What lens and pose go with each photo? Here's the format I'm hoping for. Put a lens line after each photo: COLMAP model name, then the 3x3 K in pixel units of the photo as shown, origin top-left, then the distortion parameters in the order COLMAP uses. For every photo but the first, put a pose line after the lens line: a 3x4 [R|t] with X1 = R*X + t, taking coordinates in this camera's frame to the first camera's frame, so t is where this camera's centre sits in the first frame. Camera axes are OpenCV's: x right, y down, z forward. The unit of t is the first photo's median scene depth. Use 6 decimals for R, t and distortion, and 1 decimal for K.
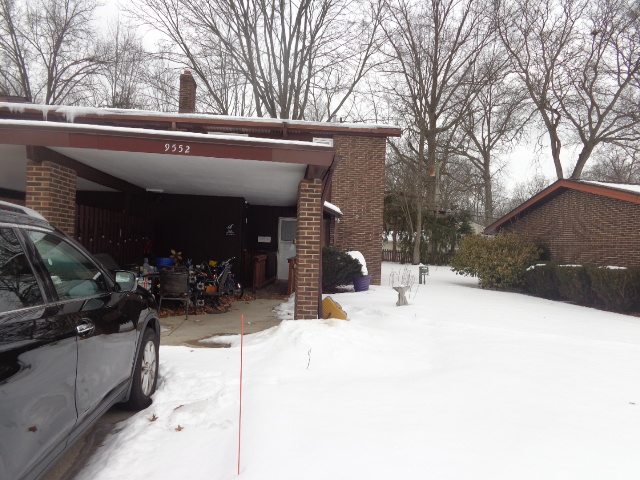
lens RADIAL K [[478.4, 0, 320.0], [0, 478.4, 240.0], [0, 0, 1]] dist [0.004953, 0.002229]
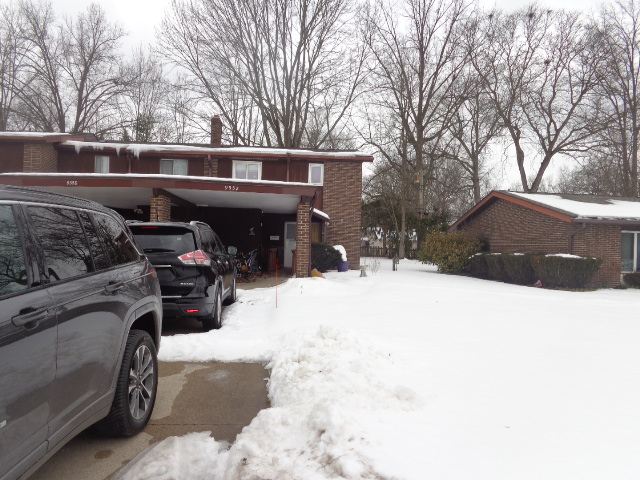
lens RADIAL K [[478.4, 0, 320.0], [0, 478.4, 240.0], [0, 0, 1]] dist [0.004953, 0.002229]
pose [[0.999906, -0.011492, -0.007462, 0.011991], [0.011489, 0.999934, -0.000463, 0.003252], [0.007467, 0.000377, 0.999972, -0.177443]]
